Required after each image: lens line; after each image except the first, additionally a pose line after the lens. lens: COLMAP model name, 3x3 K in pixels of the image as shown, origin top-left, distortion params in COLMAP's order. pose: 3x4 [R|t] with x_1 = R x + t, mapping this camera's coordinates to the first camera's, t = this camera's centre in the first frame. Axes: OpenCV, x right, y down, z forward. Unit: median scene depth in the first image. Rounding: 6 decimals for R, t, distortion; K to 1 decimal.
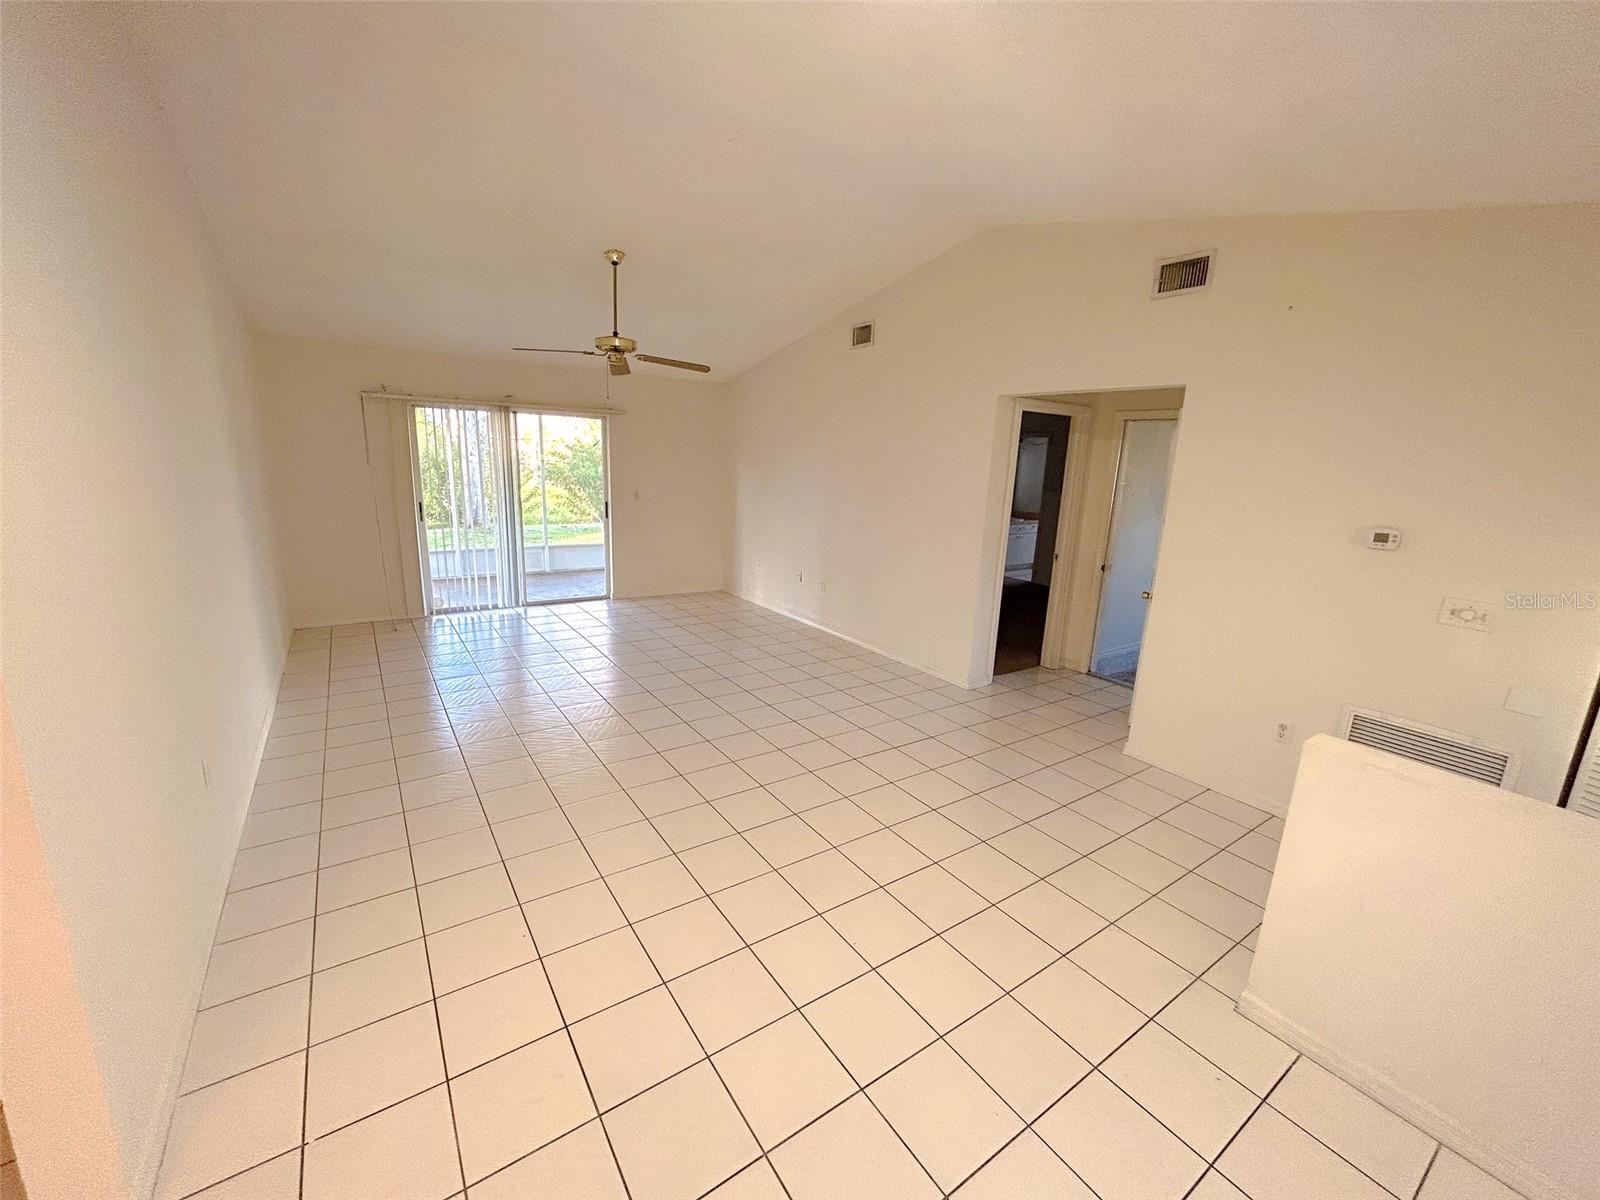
lens RADIAL K [[648.3, 0, 800.0], [0, 648.3, 600.0], [0, 0, 1]] dist [-0.001017, -0.000031]
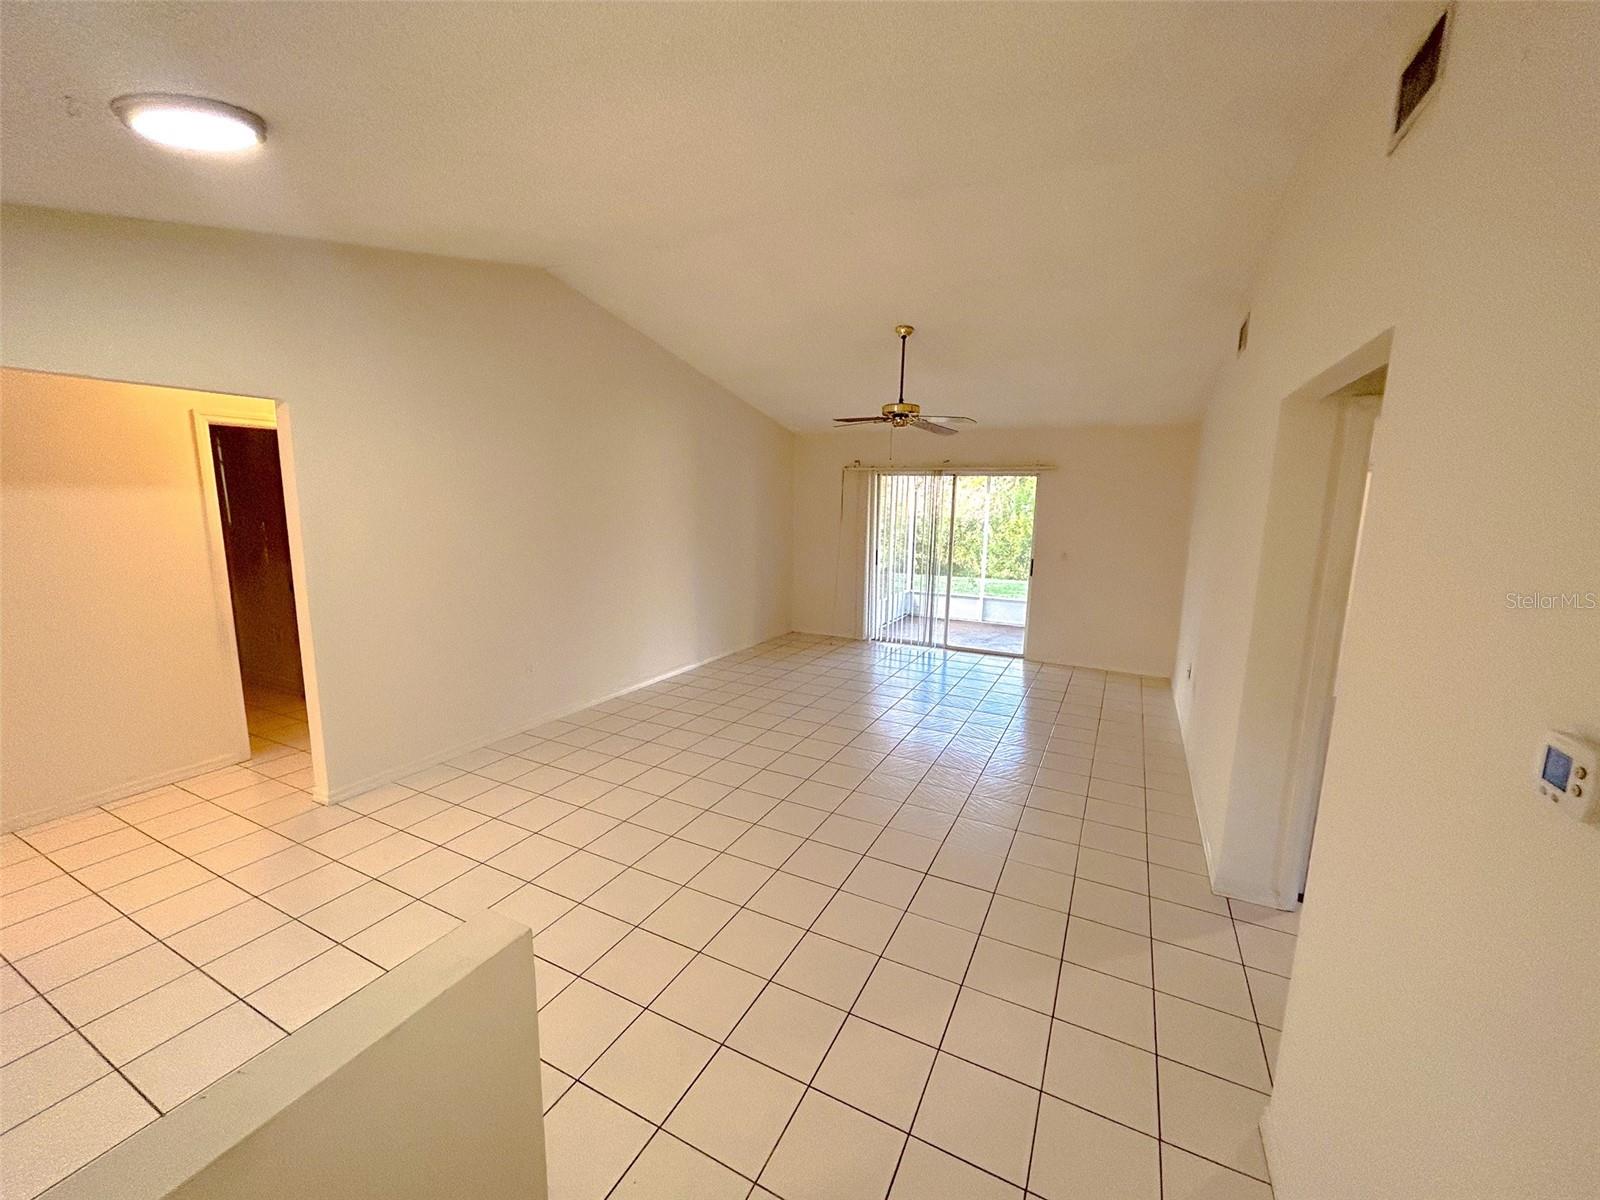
lens RADIAL K [[644.6, 0, 800.0], [0, 644.6, 600.0], [0, 0, 1]] dist [0.011087, 0.000047]
pose [[0.475805, 0.112472, -0.872330, 0.475631], [-0.192892, 0.980989, 0.021271, -0.055850], [0.858139, 0.158145, 0.488455, 0.290884]]
